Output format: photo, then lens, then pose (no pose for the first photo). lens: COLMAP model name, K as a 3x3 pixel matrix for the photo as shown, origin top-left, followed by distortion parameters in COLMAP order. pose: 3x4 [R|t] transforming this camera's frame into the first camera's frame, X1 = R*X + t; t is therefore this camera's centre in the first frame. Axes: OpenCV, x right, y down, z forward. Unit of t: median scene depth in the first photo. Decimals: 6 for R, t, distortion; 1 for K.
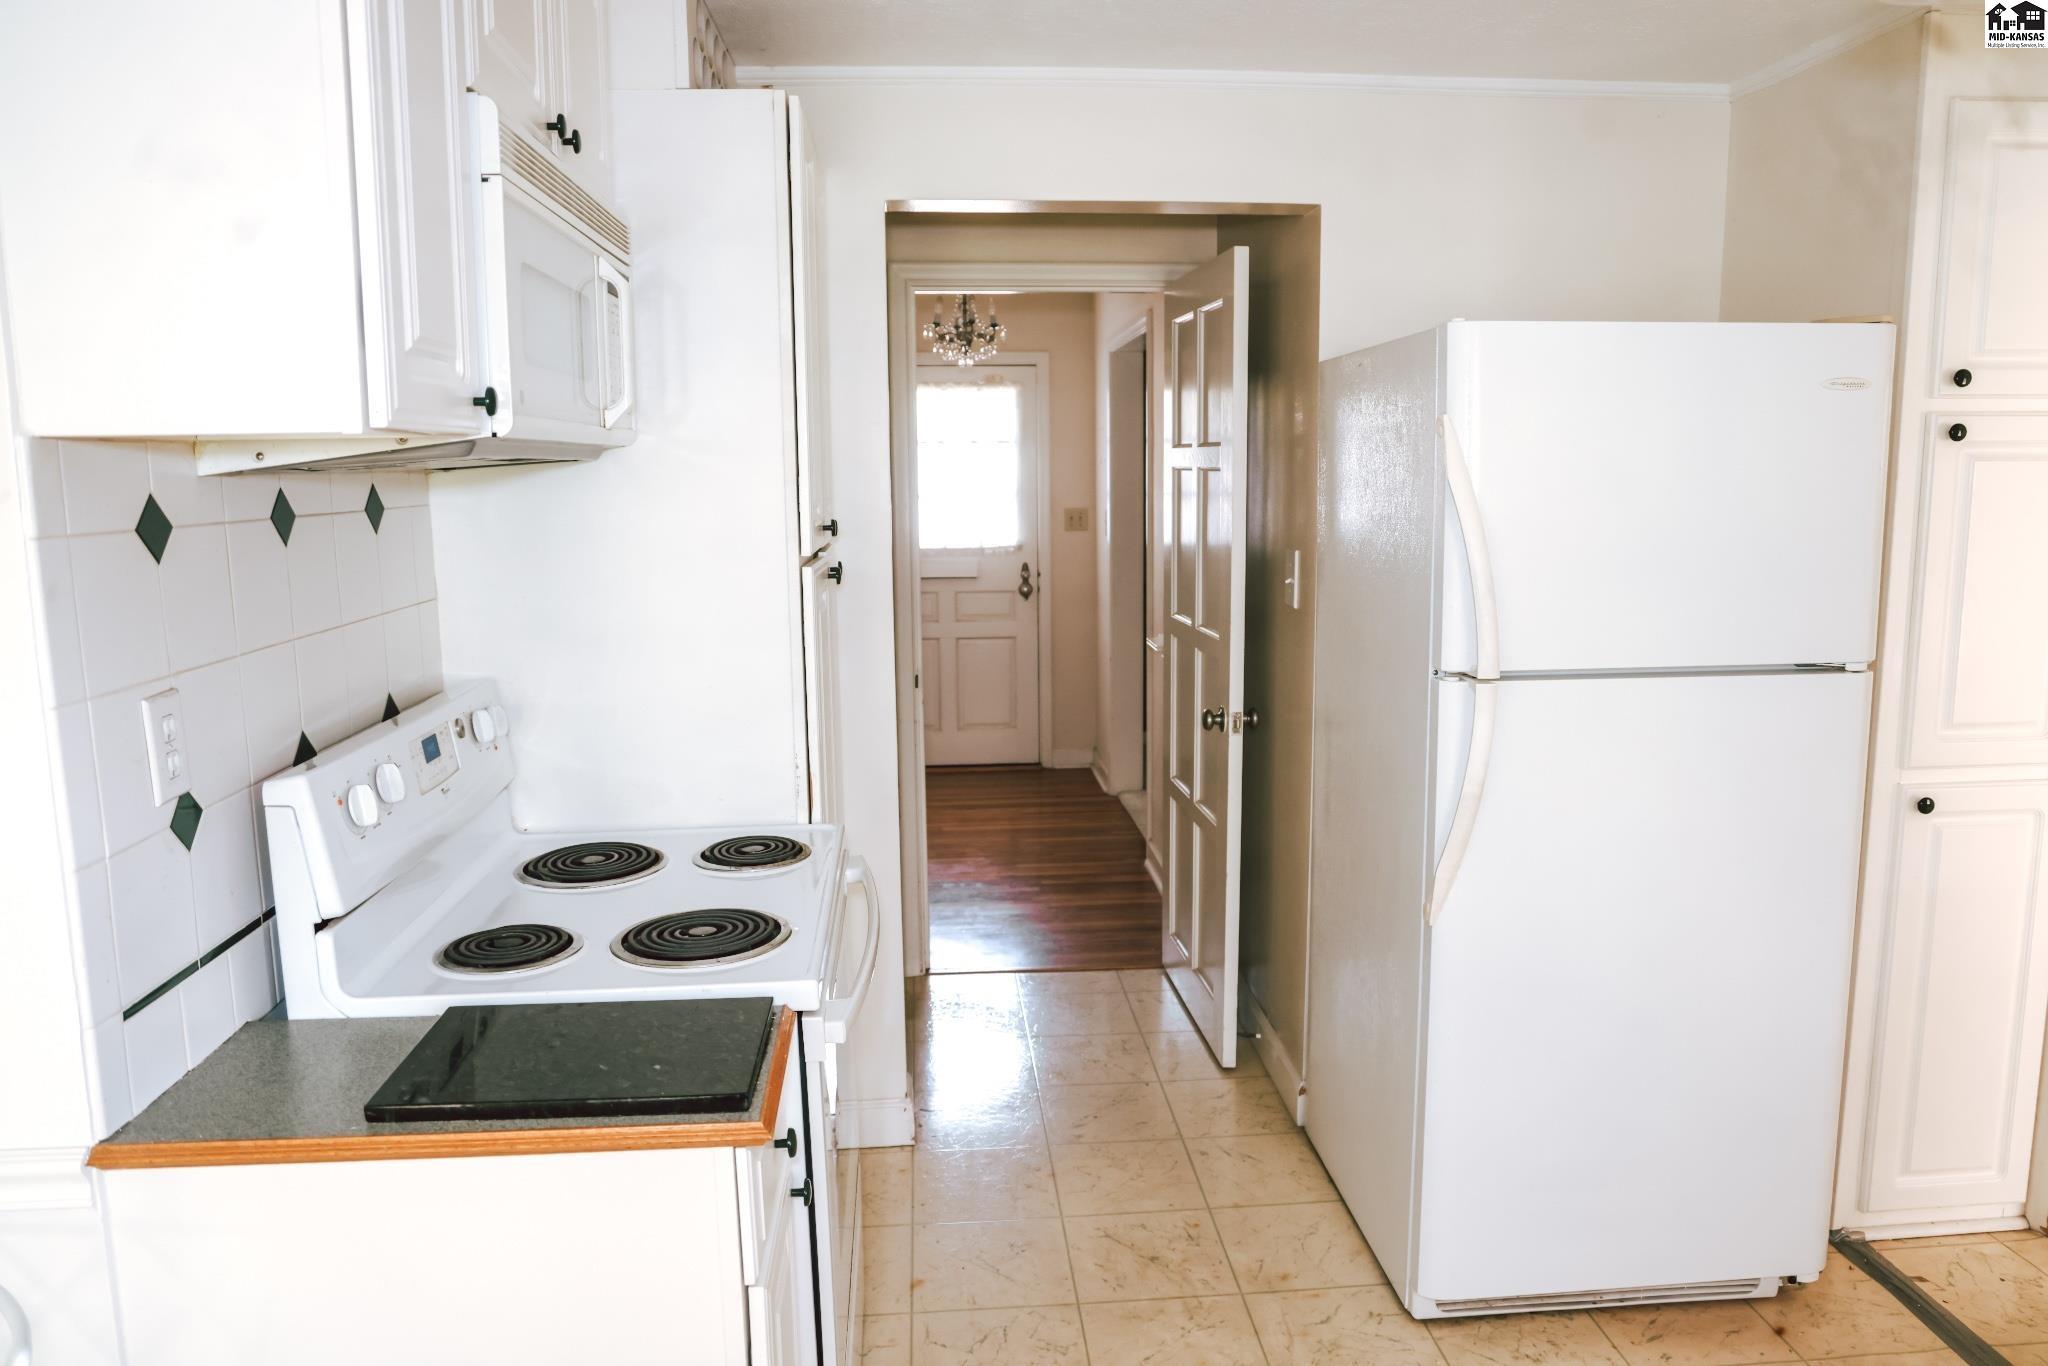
lens RADIAL K [[1409.3, 0, 1055.7], [0, 1409.3, 666.9], [0, 0, 1]] dist [-0.088976, 0.063748]
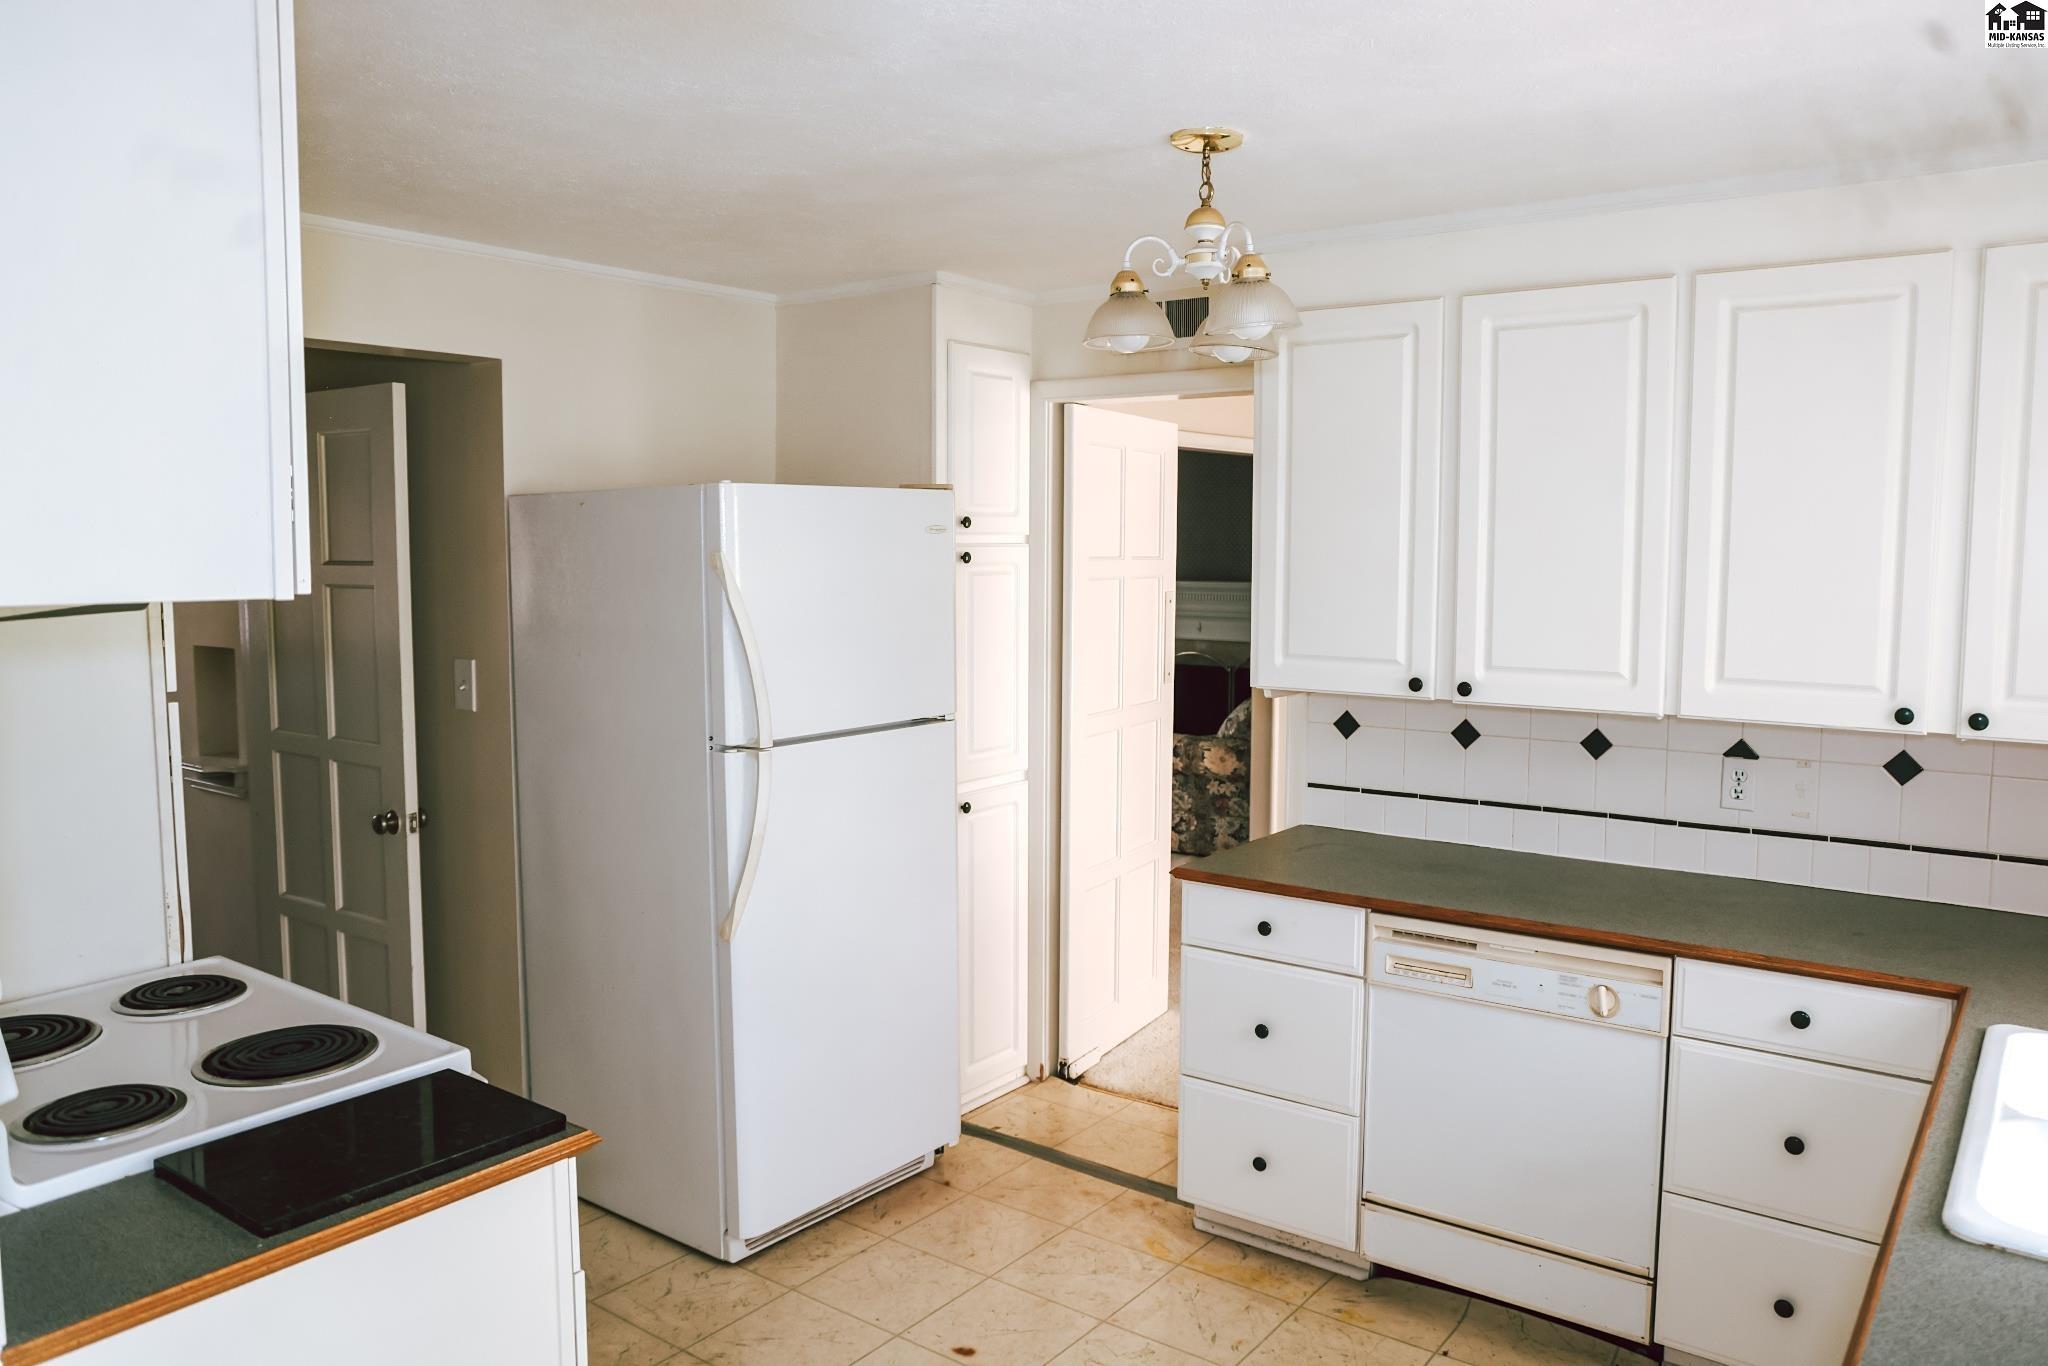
lens RADIAL K [[1435.6, 0, 1041.4], [0, 1435.6, 669.1], [0, 0, 1]] dist [-0.087724, 0.064076]
pose [[0.667093, -0.056624, 0.742819, -0.471343], [0.101406, 0.994728, -0.015242, -0.016372], [-0.738040, 0.085494, 0.669319, -0.110557]]
